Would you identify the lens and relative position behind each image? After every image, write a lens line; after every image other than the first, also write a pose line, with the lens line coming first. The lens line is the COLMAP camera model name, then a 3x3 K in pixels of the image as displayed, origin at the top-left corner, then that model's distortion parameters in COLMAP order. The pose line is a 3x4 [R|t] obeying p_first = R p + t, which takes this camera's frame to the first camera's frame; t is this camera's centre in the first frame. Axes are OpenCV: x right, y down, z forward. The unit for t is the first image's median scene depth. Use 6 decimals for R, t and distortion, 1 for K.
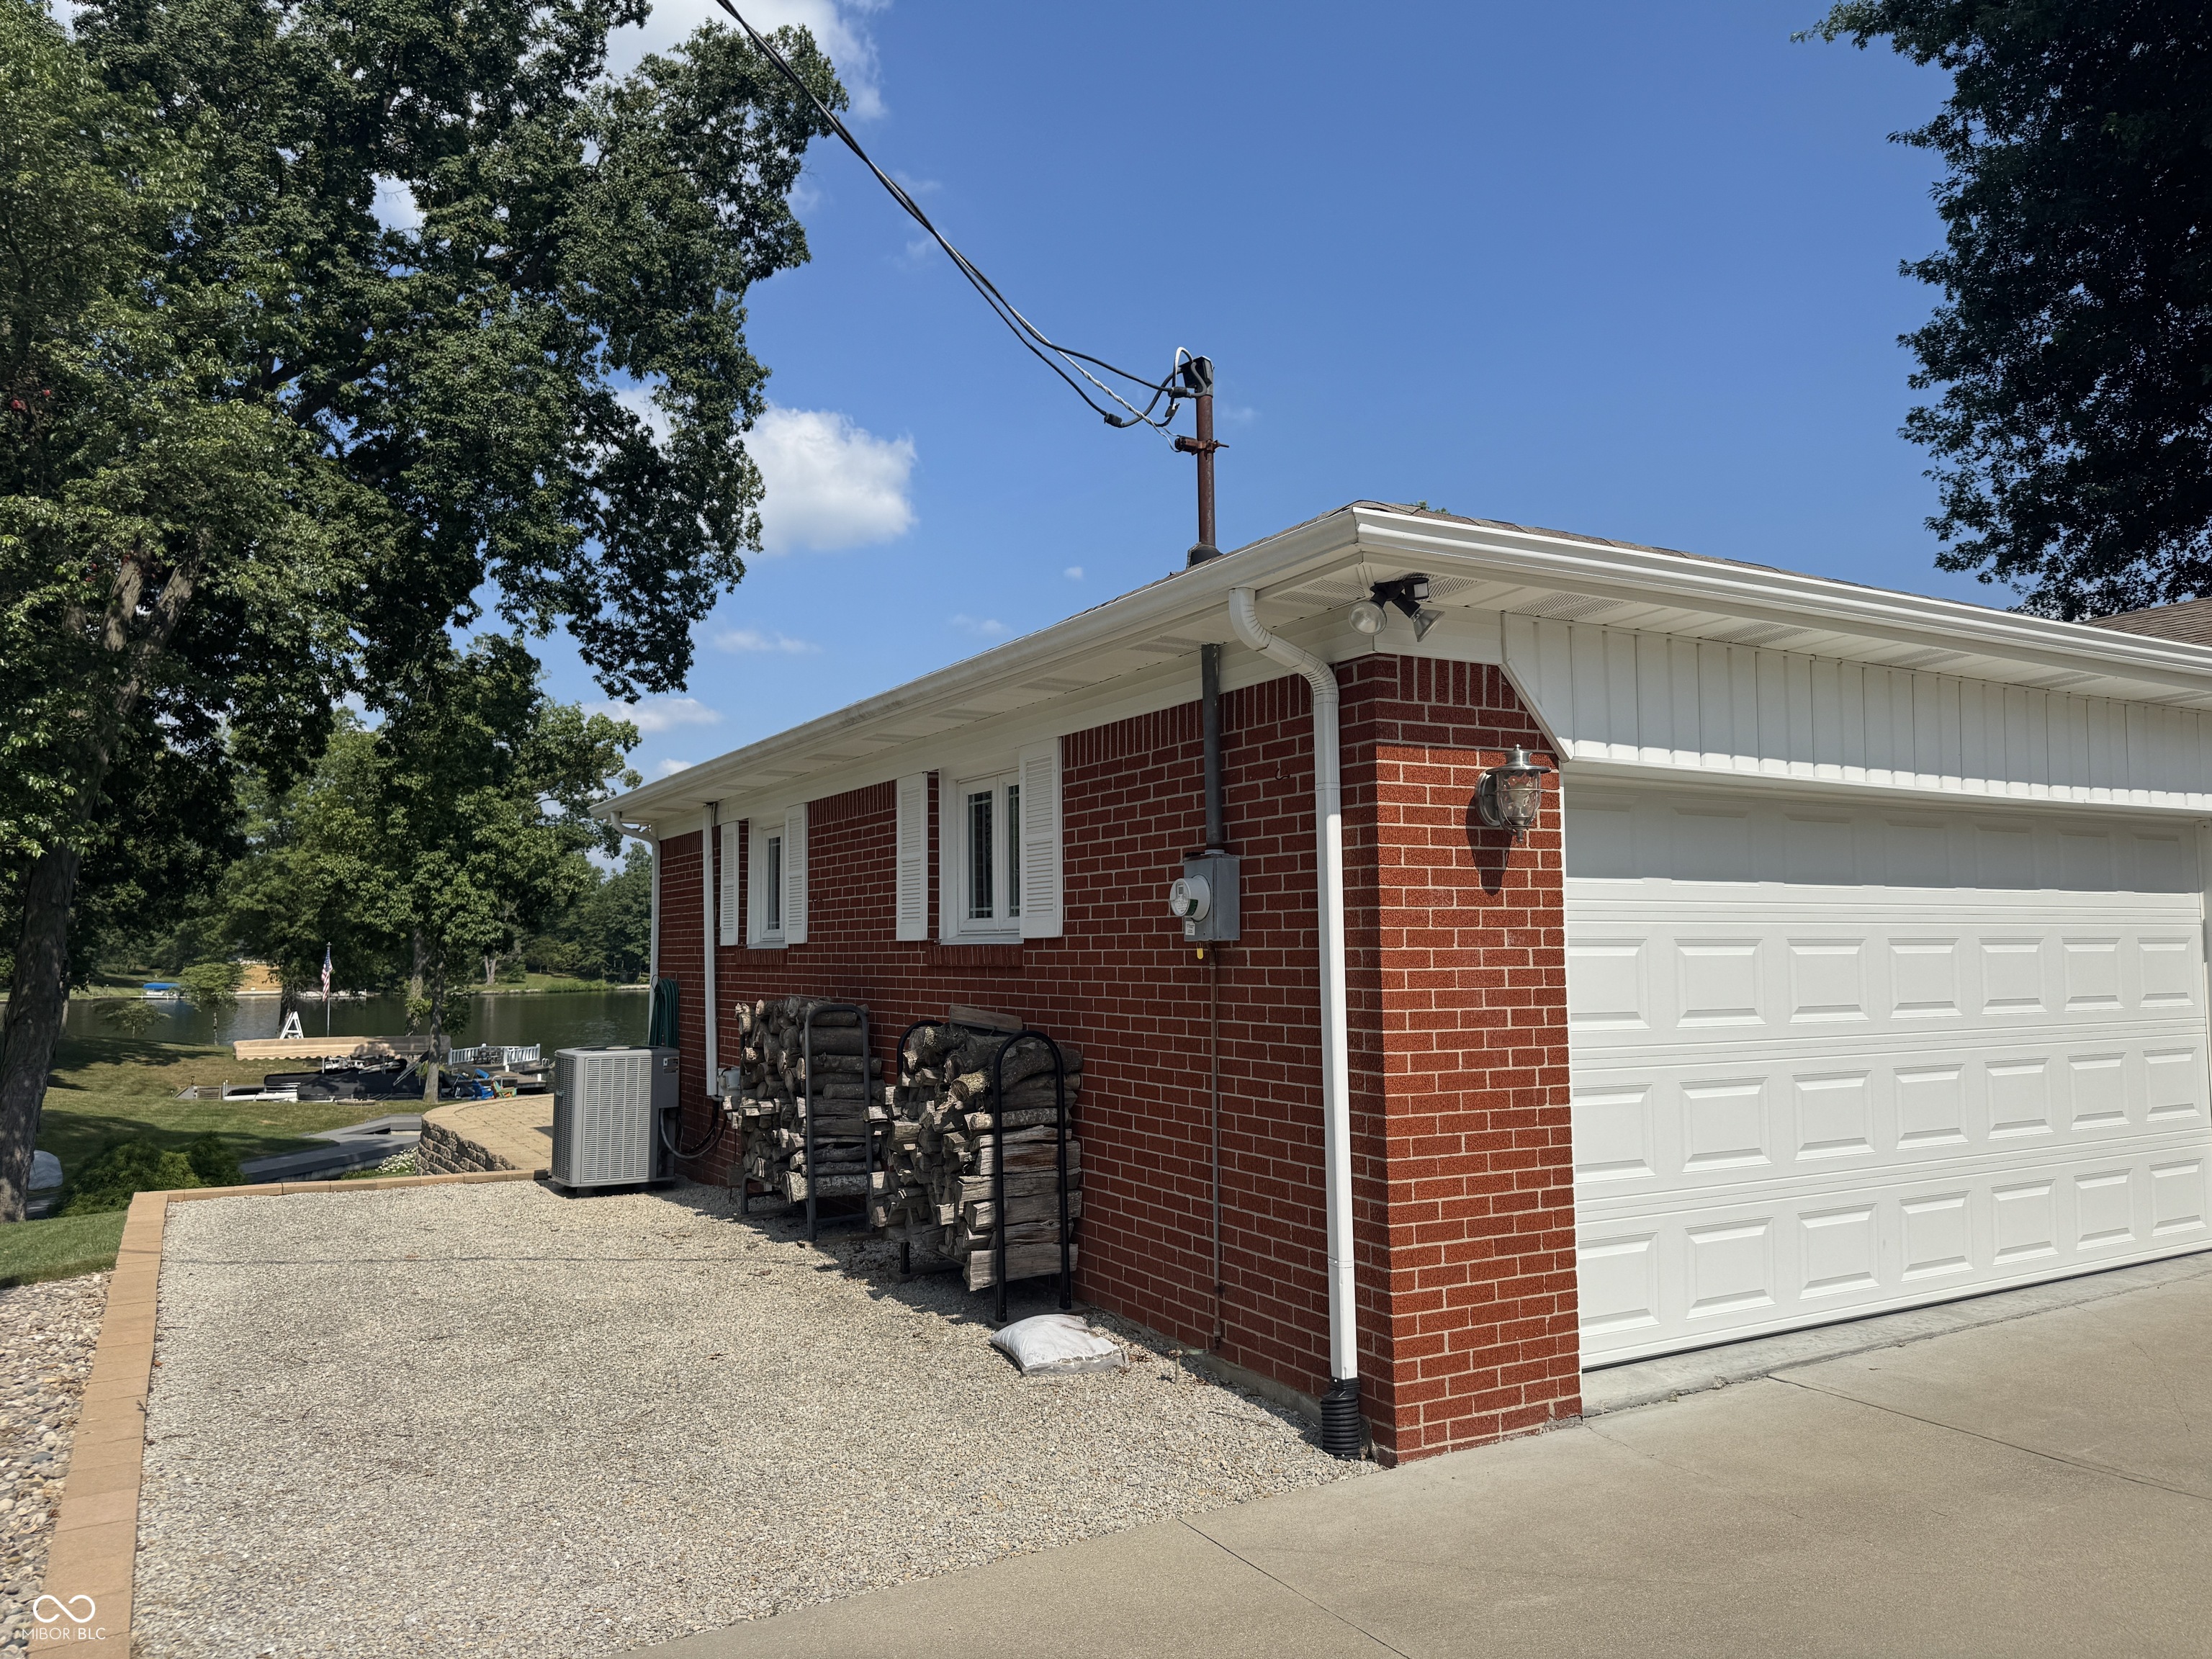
lens RADIAL K [[1611.3, 0, 1106.0], [0, 1611.3, 829.5], [0, 0, 1]] dist [-0.018301, 0.000812]
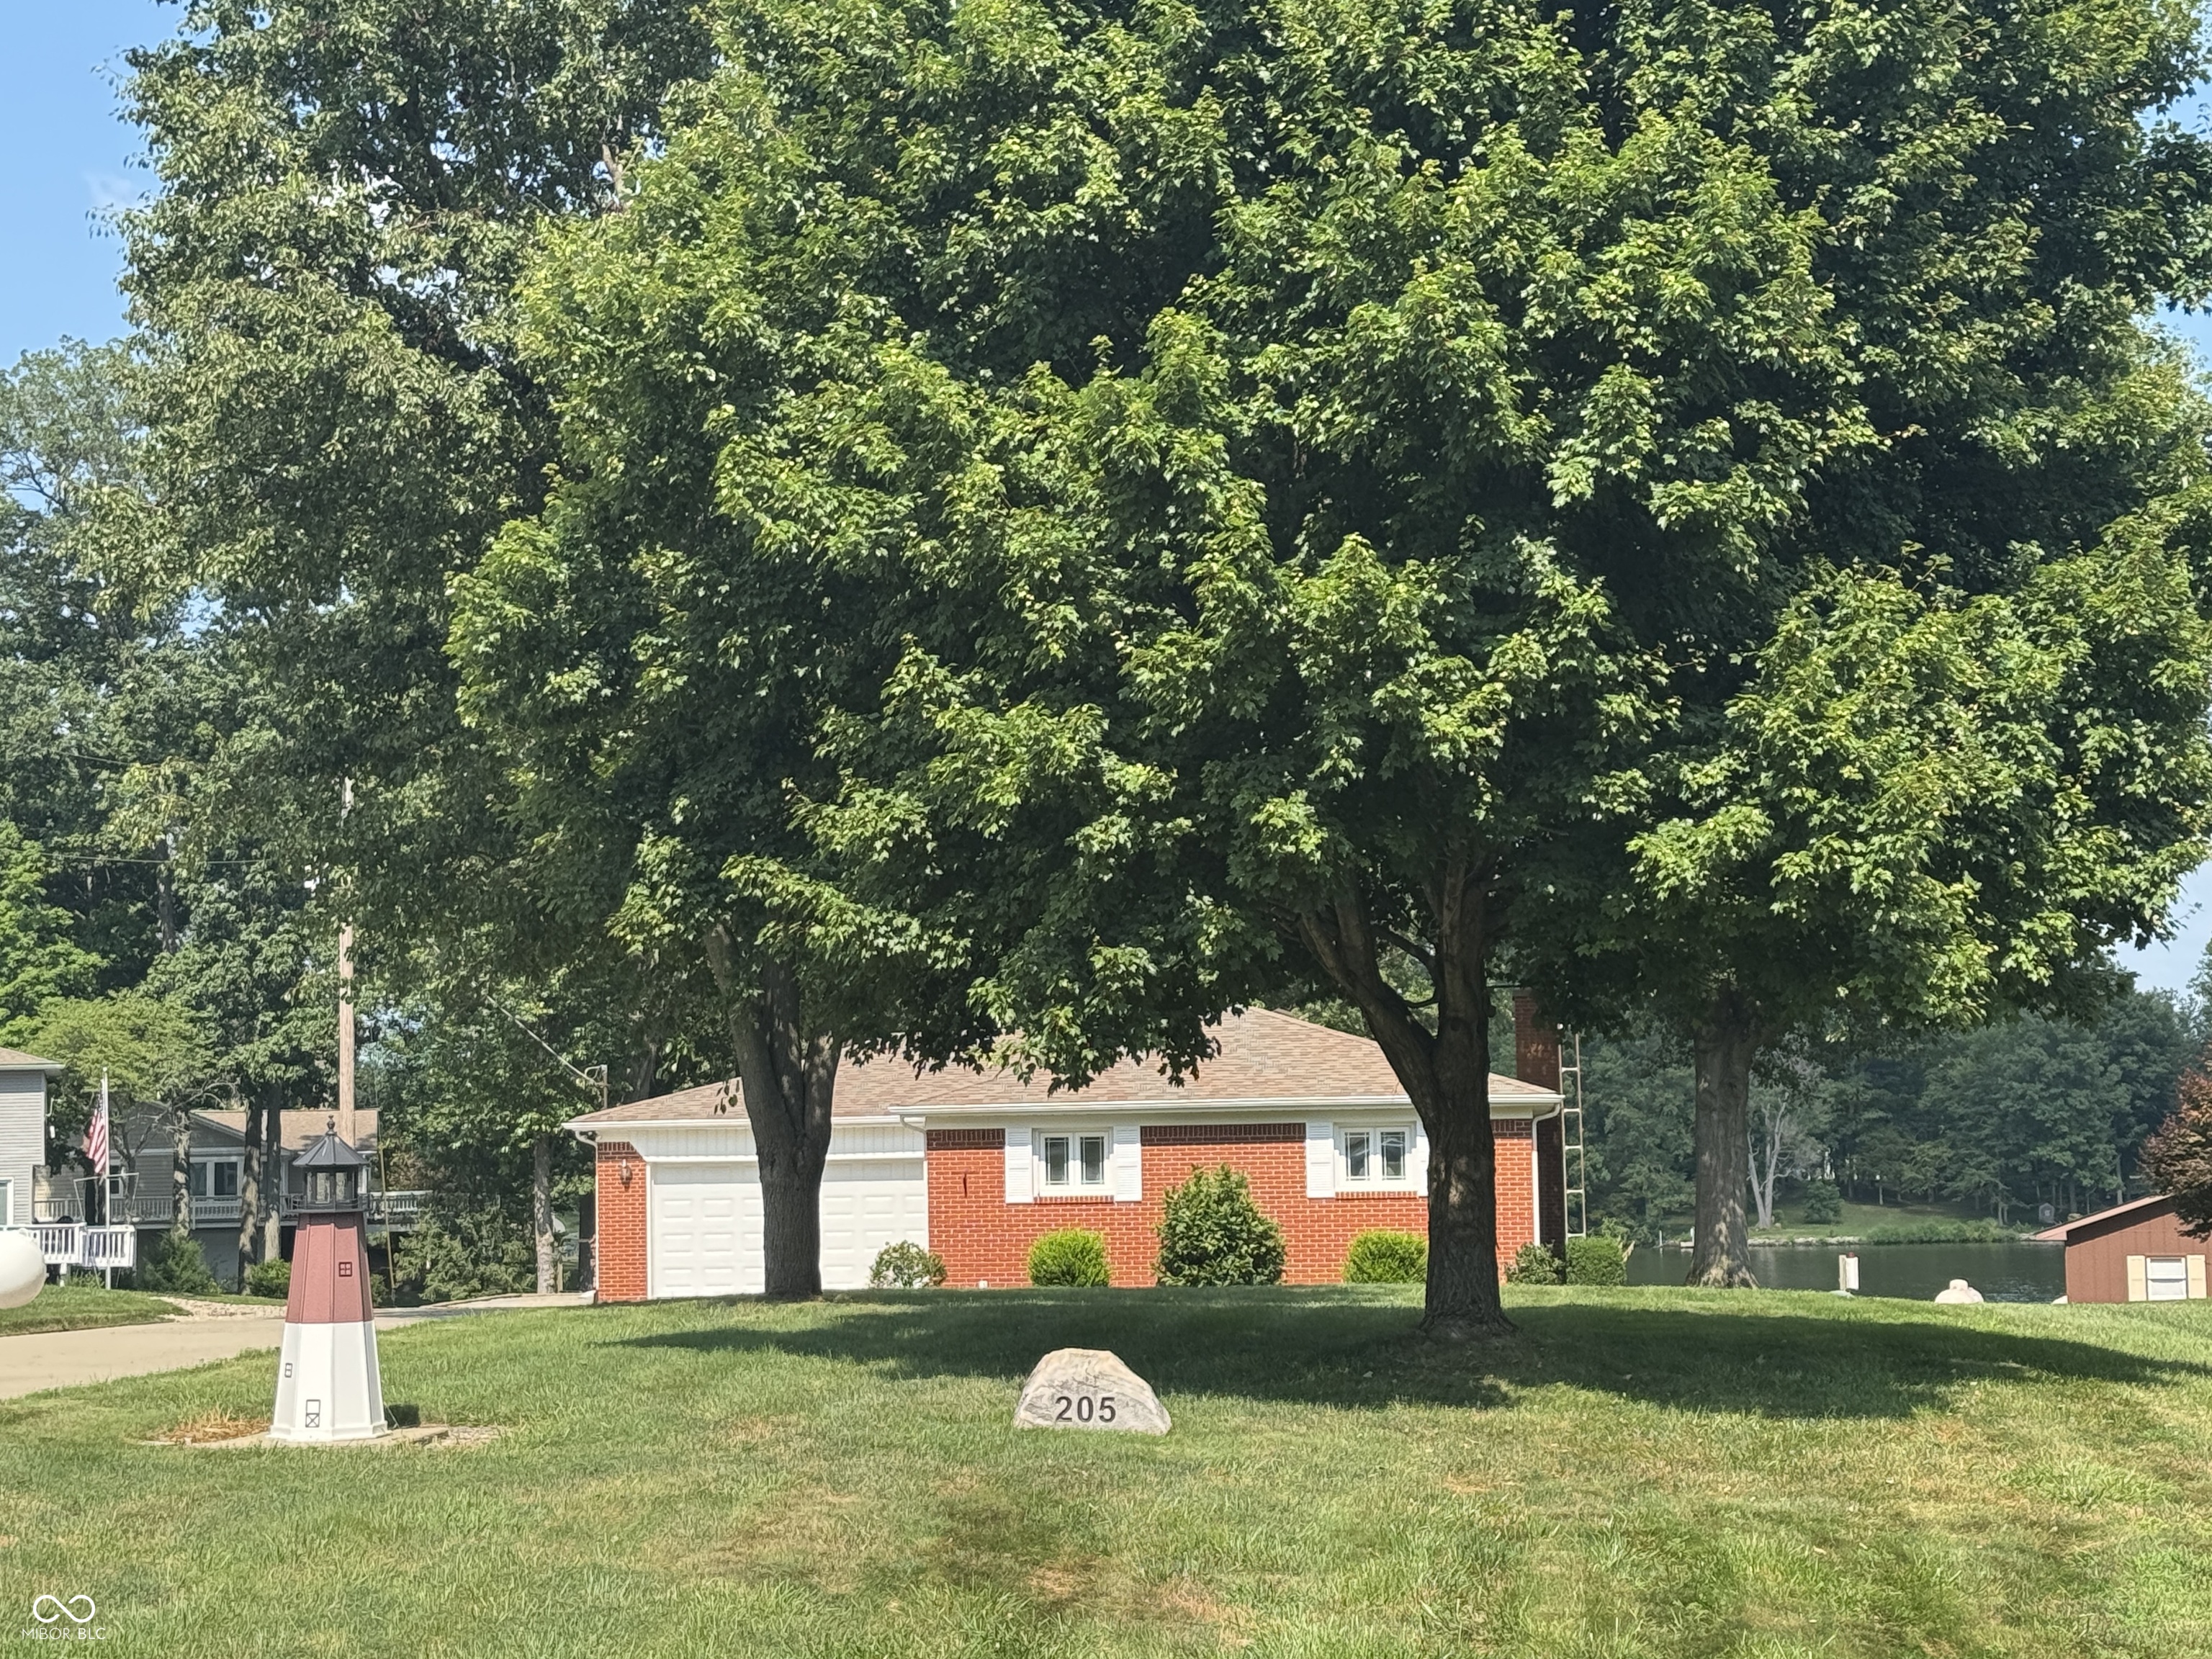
lens RADIAL K [[3949.4, 0, 1106.0], [0, 3949.4, 829.5], [0, 0, 1]] dist [0.131903, 0.059570]
pose [[0.823686, -0.056782, -0.564196, 0.596011], [0.055204, 0.998277, -0.019875, -0.052908], [0.564353, -0.014775, 0.825402, -0.578764]]
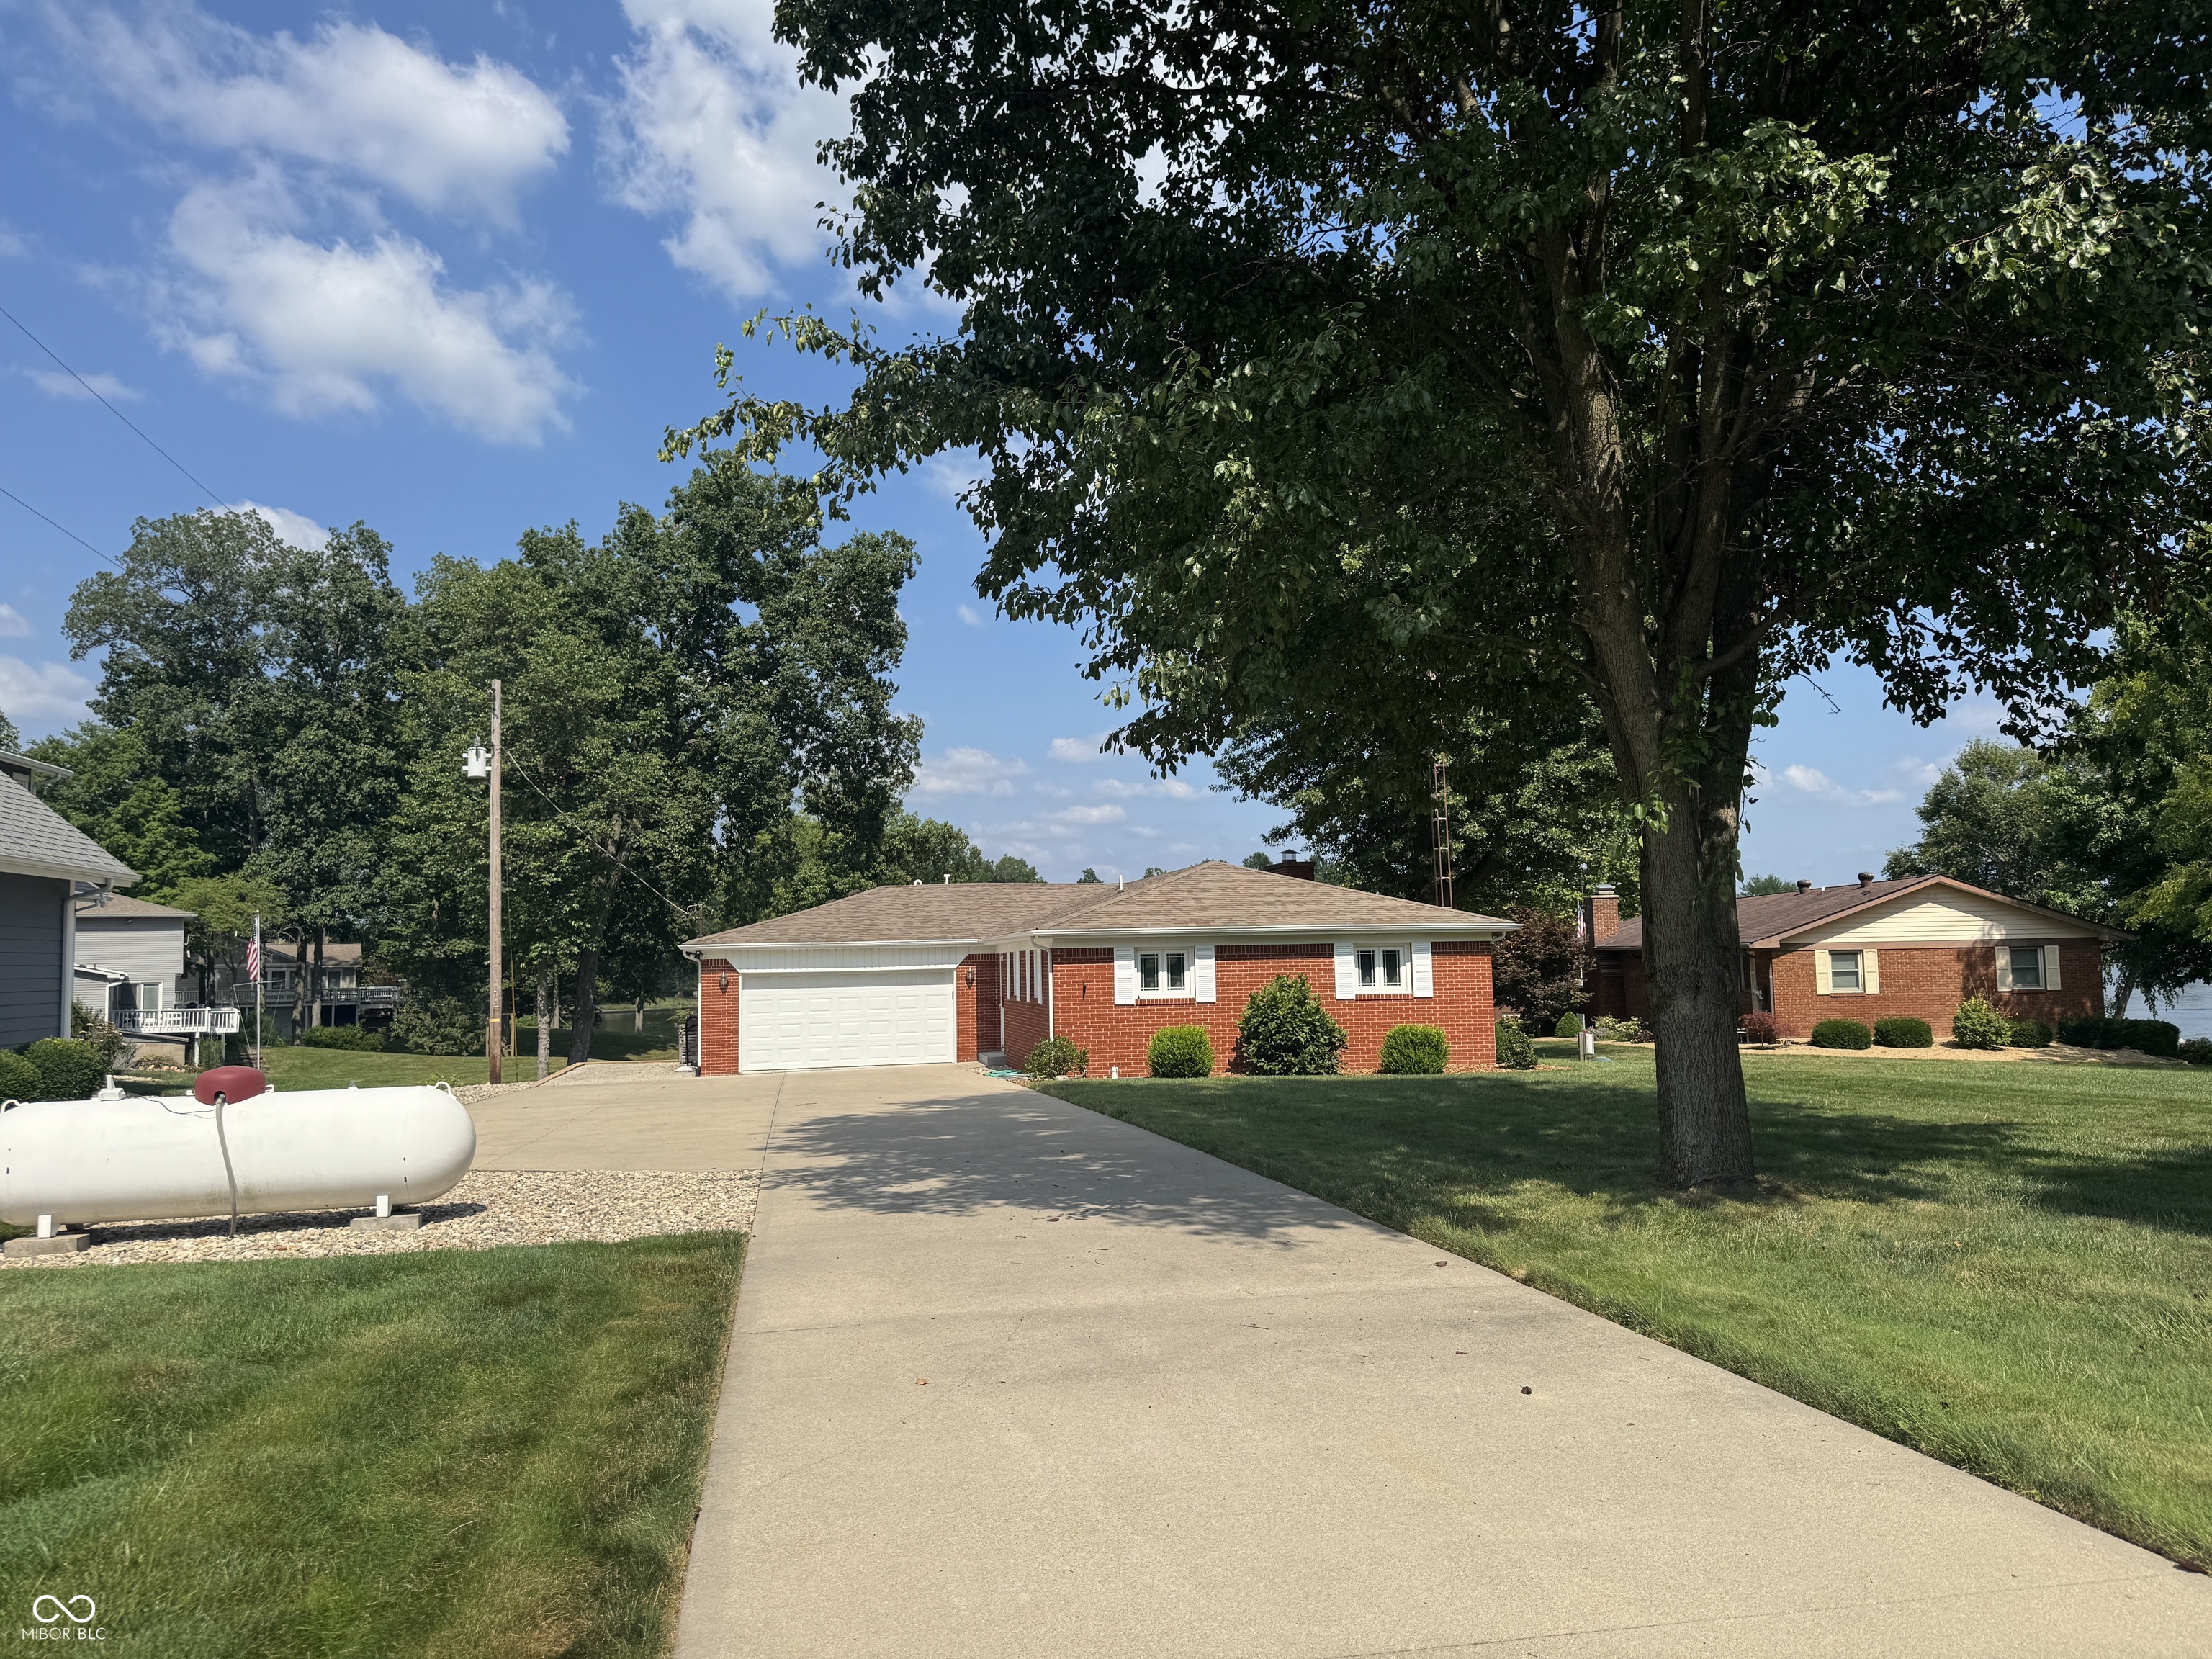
lens RADIAL K [[1580.2, 0, 1106.0], [0, 1580.2, 829.5], [0, 0, 1]] dist [0.002901, -0.004061]
pose [[0.951852, -0.039330, -0.304026, 0.271930], [0.037930, 0.999225, -0.010513, -0.037113], [0.304204, -0.001525, 0.952606, -0.340752]]
